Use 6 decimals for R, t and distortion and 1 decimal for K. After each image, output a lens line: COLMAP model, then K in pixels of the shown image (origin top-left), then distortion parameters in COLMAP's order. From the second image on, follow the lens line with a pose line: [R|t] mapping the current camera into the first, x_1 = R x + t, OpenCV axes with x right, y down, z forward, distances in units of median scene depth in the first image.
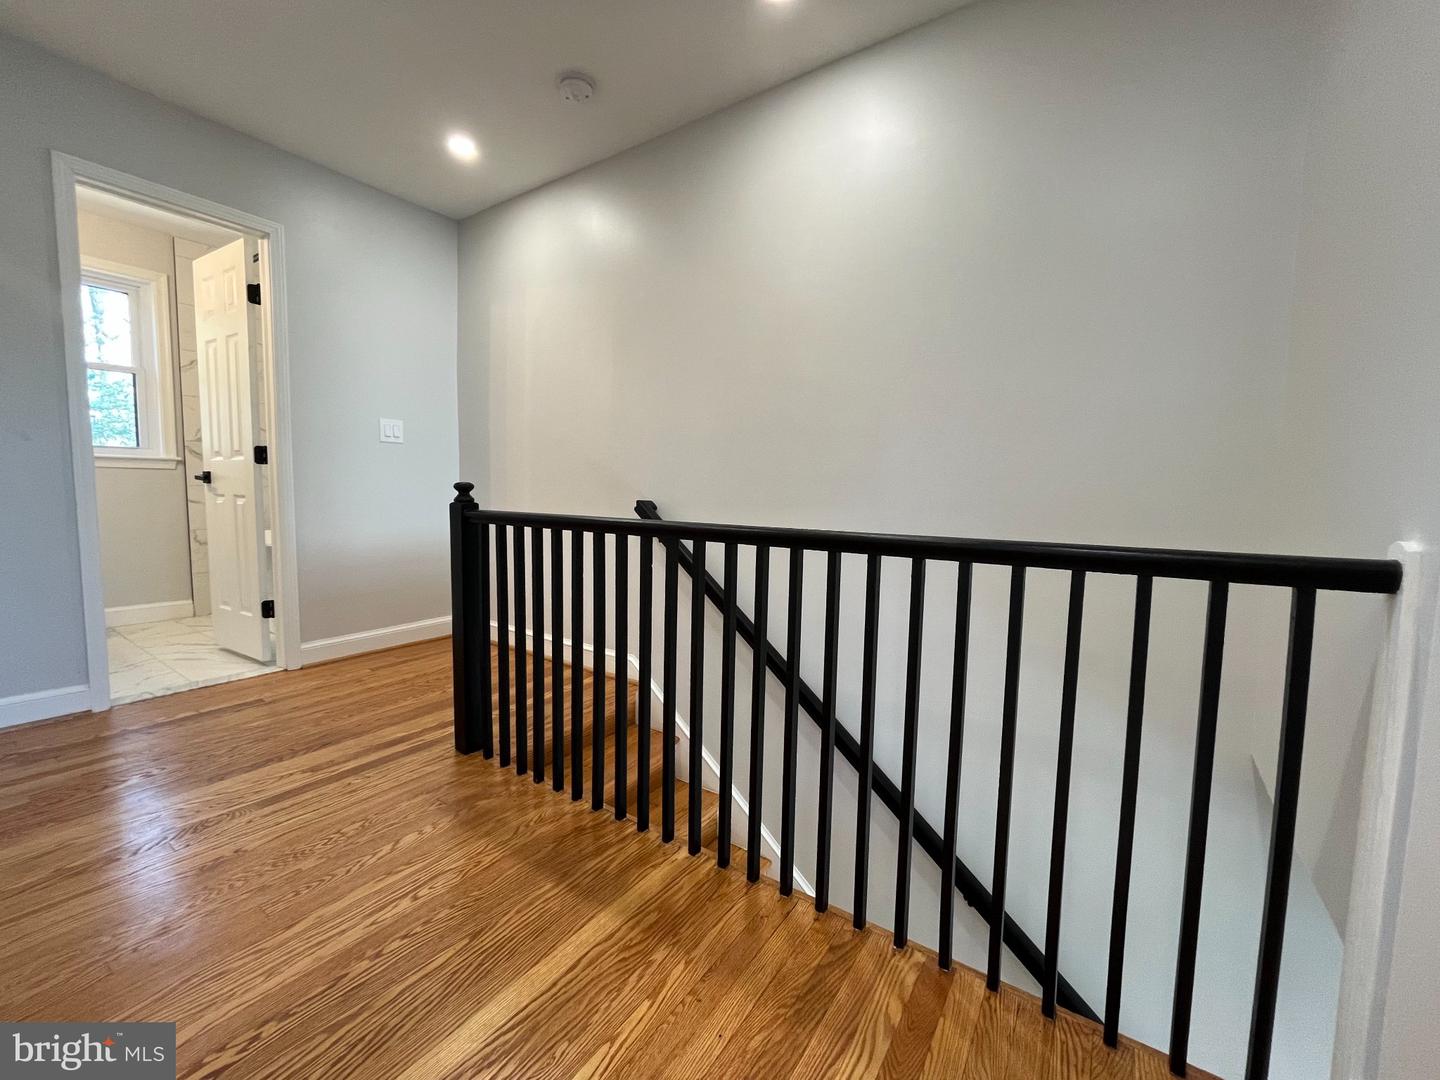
lens RADIAL K [[579.3, 0, 640.2], [0, 579.3, 541.8], [0, 0, 1]] dist [-0.001890, -0.000687]
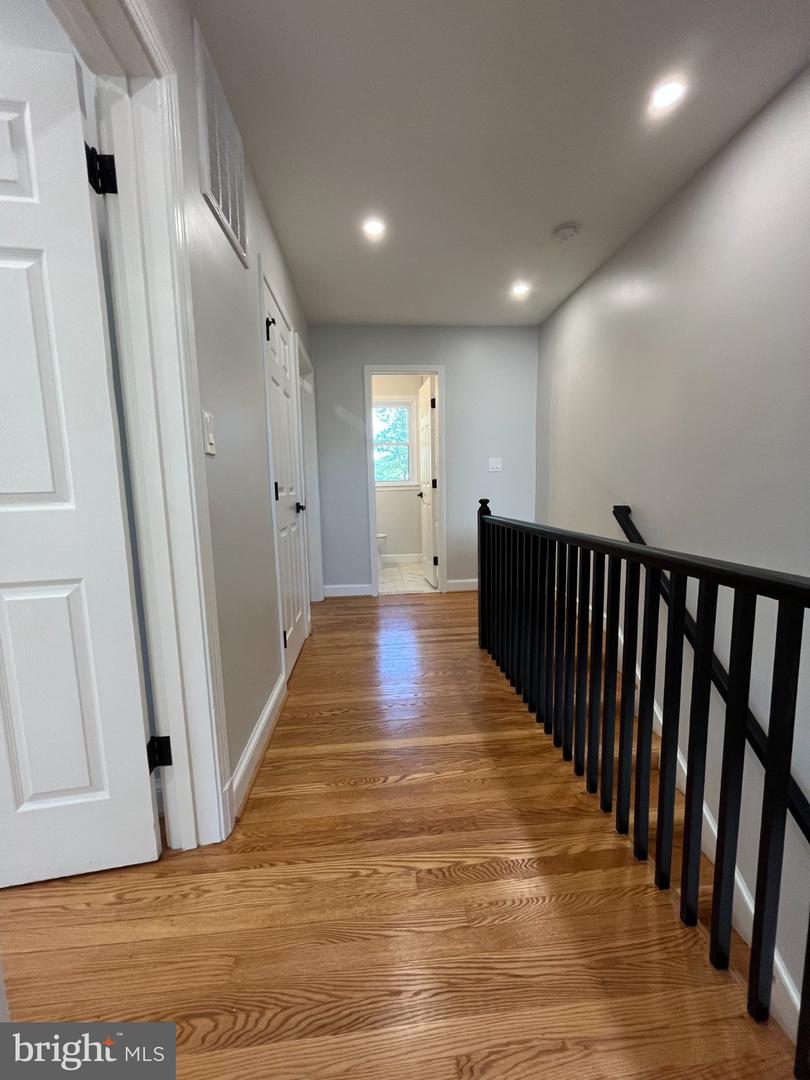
lens RADIAL K [[434.4, 0, 398.5], [0, 434.4, 537.9], [0, 0, 1]] dist [-0.001890, -0.000687]
pose [[0.627108, 0.050885, -0.777269, 0.532562], [-0.025145, 0.998666, 0.045092, -0.032796], [0.778527, -0.008733, 0.627551, -0.050280]]
